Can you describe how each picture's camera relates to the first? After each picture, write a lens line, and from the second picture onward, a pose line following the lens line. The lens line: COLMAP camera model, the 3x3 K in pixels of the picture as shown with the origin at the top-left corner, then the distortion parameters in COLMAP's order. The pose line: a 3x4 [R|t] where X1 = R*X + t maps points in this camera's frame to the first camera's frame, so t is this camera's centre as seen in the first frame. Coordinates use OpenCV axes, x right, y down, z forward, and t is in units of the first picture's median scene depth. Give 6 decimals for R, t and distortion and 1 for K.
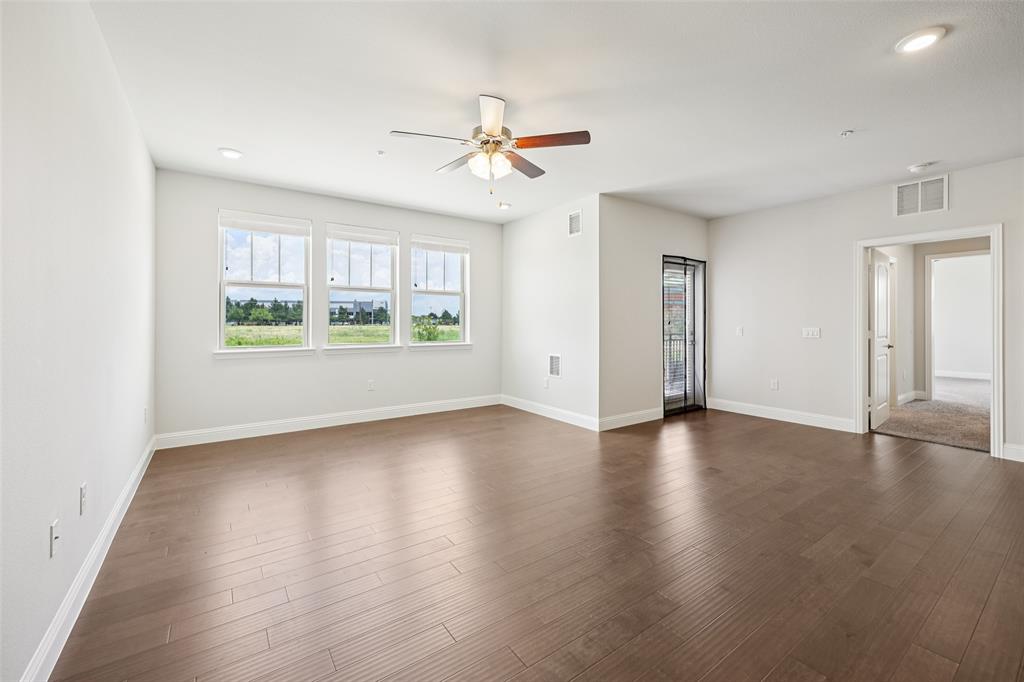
lens RADIAL K [[439.6, 0, 514.1], [0, 439.6, 320.3], [0, 0, 1]] dist [0.070454, 0.000003]
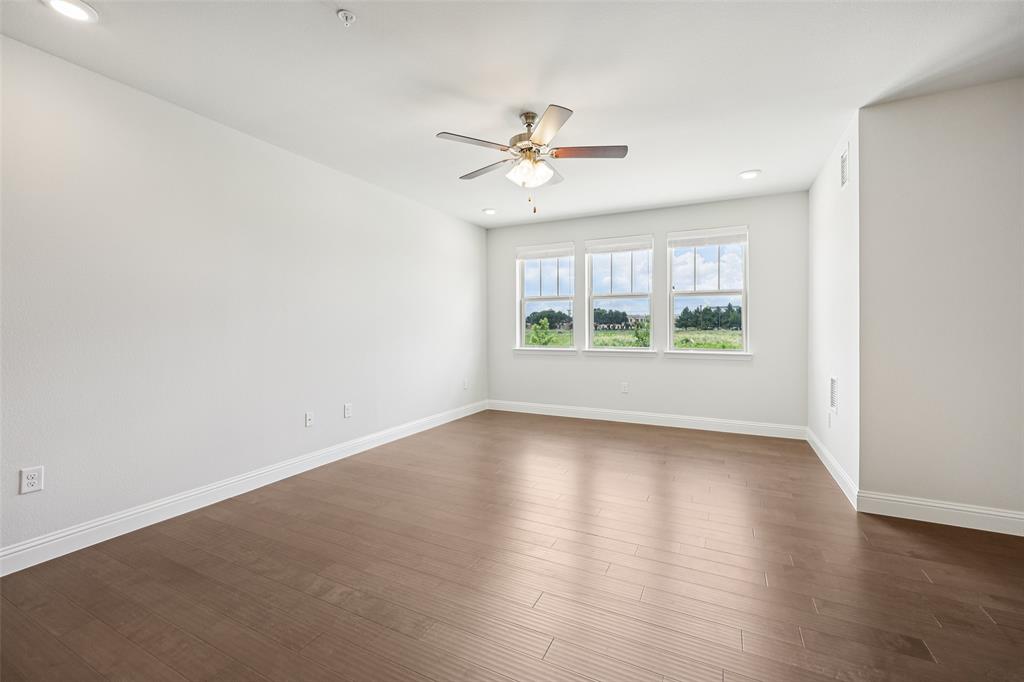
lens RADIAL K [[415.3, 0, 489.8], [0, 415.3, 328.5], [0, 0, 1]] dist [0.000338, 0.000041]
pose [[0.477968, 0.000359, -0.878377, 0.356103], [0.005021, 0.999982, 0.003140, 0.002323], [0.878363, -0.005911, 0.477957, 0.241465]]
